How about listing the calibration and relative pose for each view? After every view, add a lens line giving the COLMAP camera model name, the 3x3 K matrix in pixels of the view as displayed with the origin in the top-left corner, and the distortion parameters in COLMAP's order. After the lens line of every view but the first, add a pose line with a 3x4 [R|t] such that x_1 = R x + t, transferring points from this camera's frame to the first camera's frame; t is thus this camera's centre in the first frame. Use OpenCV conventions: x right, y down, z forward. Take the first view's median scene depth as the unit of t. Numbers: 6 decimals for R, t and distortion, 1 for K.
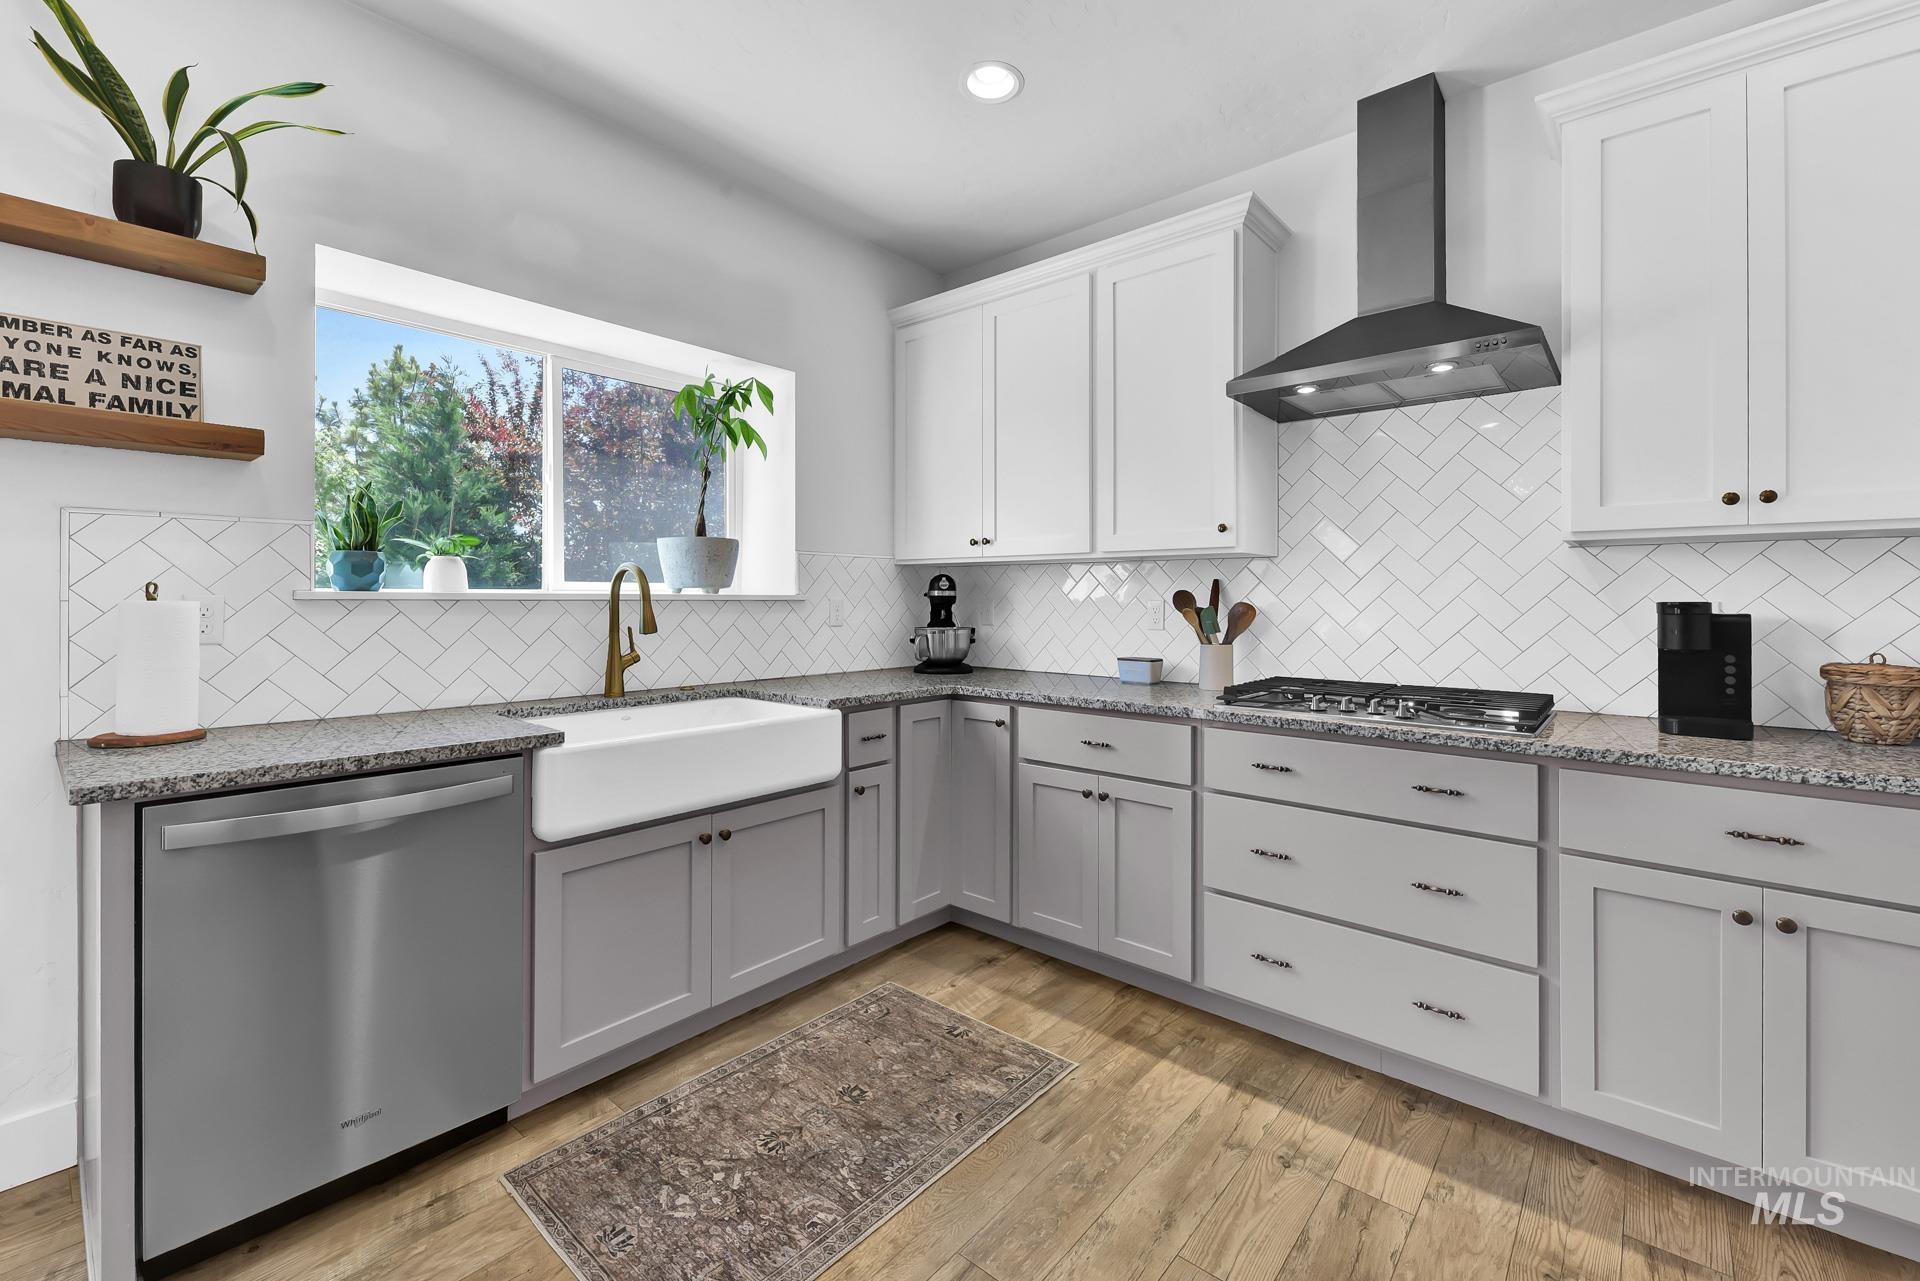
lens RADIAL K [[803.3, 0, 962.9], [0, 803.3, 598.9], [0, 0, 1]] dist [0.008396, -0.000249]
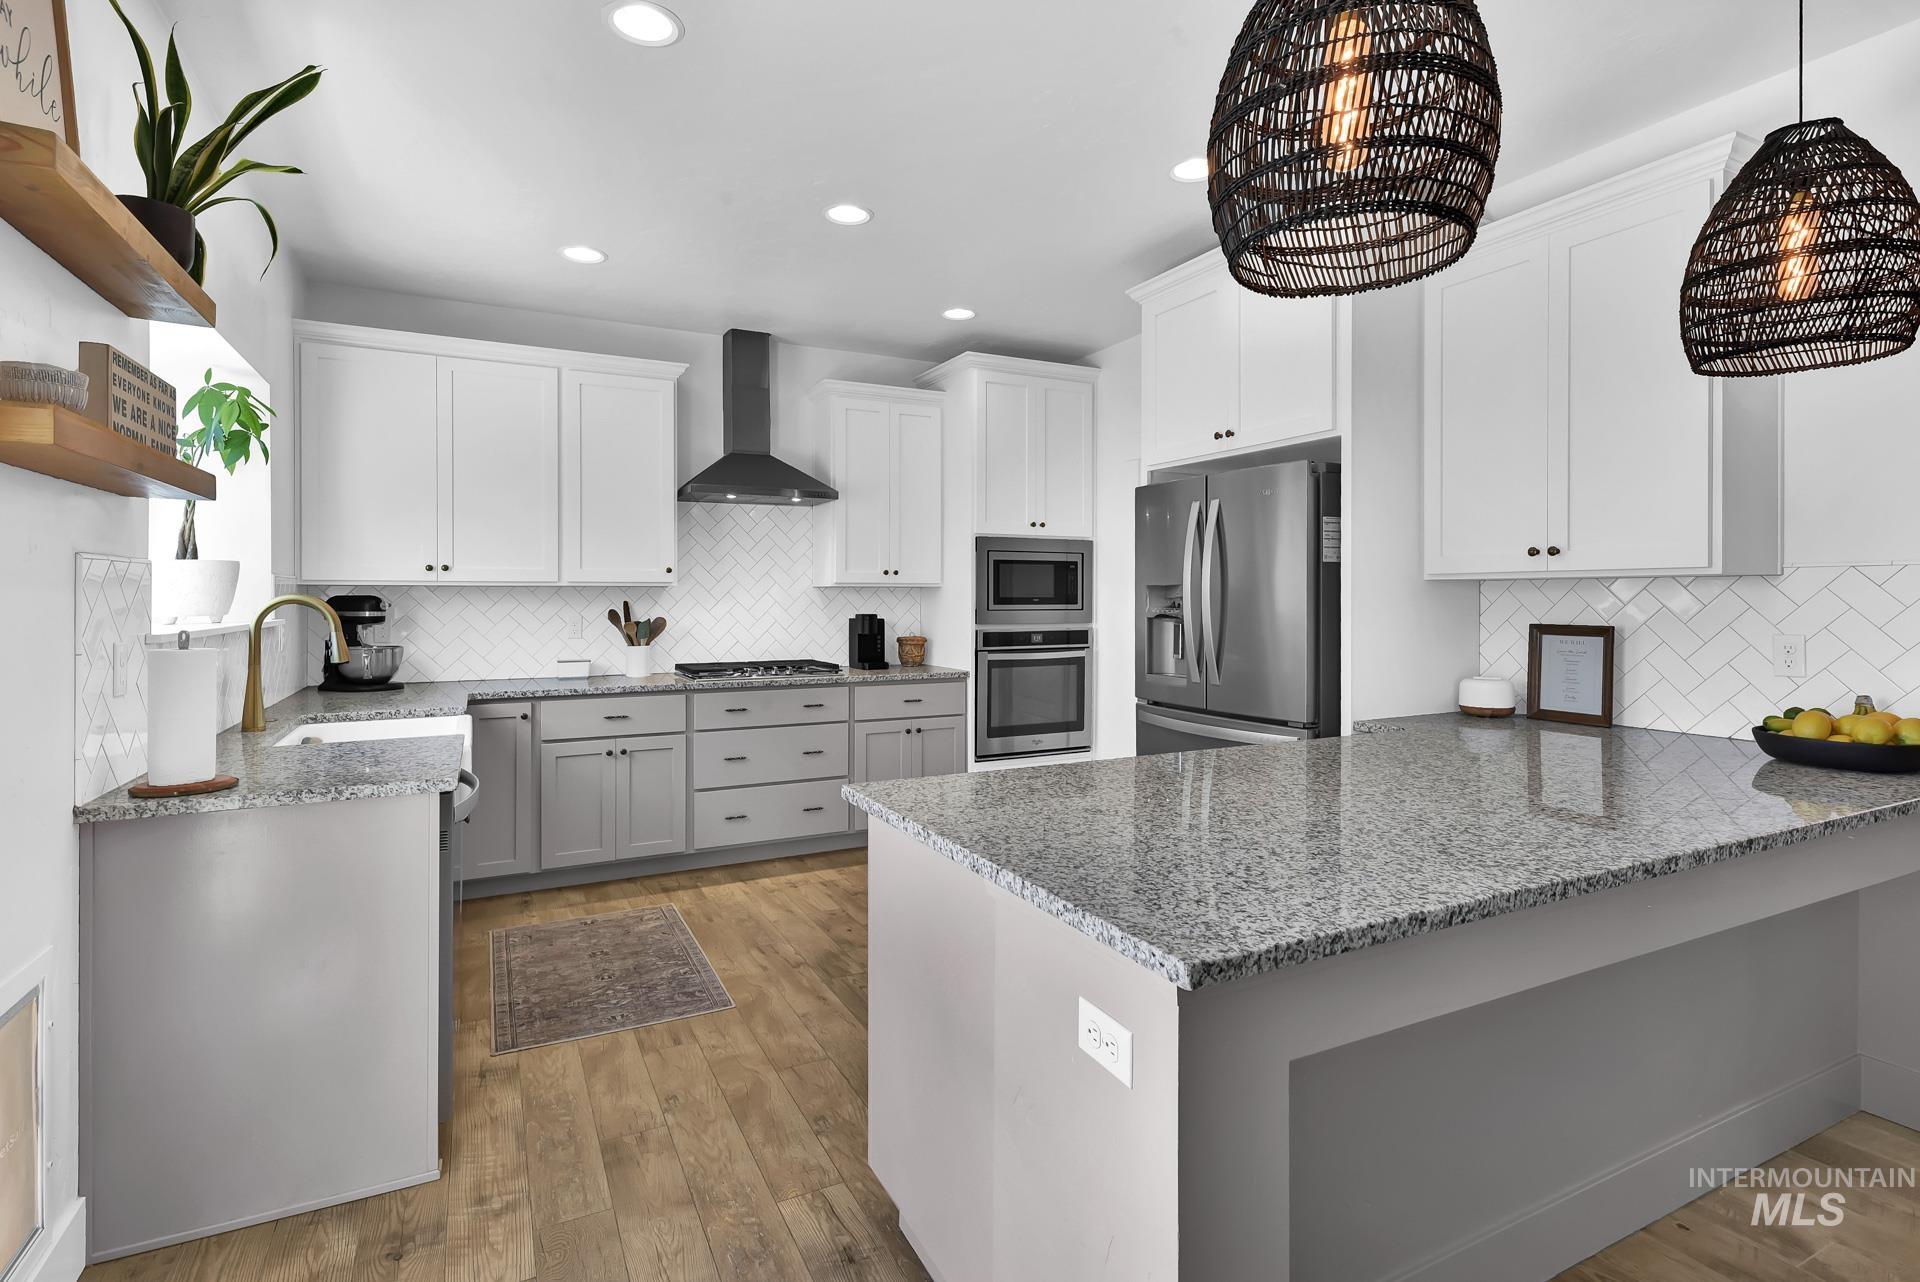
lens RADIAL K [[936.7, 0, 965.9], [0, 936.7, 607.8], [0, 0, 1]] dist [0.012483, 0.000120]
pose [[0.379944, -0.017273, 0.924848, -1.344814], [0.002100, 0.999839, 0.017811, -0.054837], [-0.925007, -0.004825, 0.379919, -0.268110]]
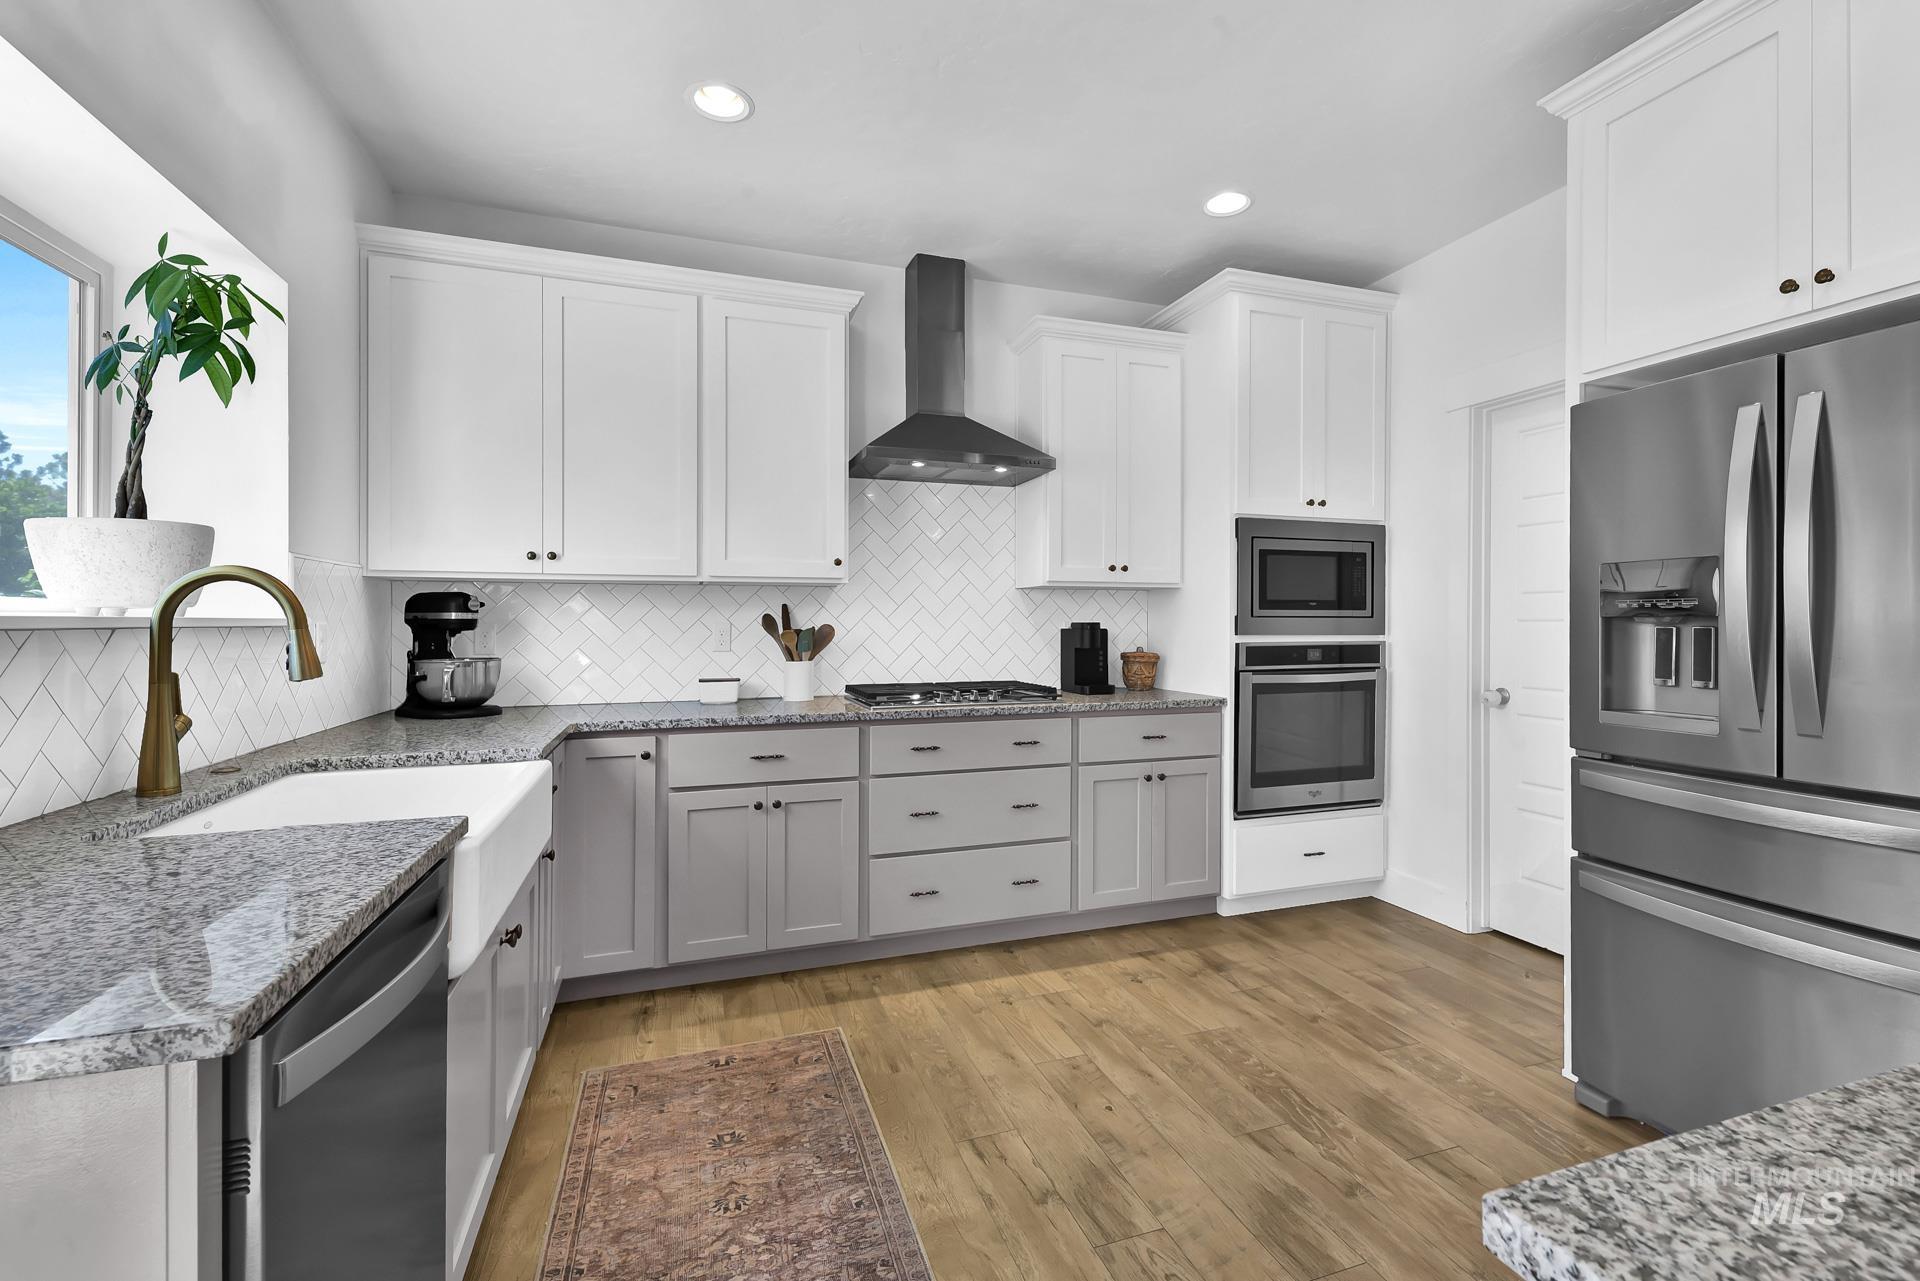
lens RADIAL K [[854.6, 0, 997.6], [0, 854.6, 625.9], [0, 0, 1]] dist [0.010813, 0.000091]
pose [[0.493859, -0.008955, 0.869496, -0.778437], [0.002861, 0.999958, 0.008674, -0.004498], [-0.869537, -0.001797, 0.493864, 0.196196]]
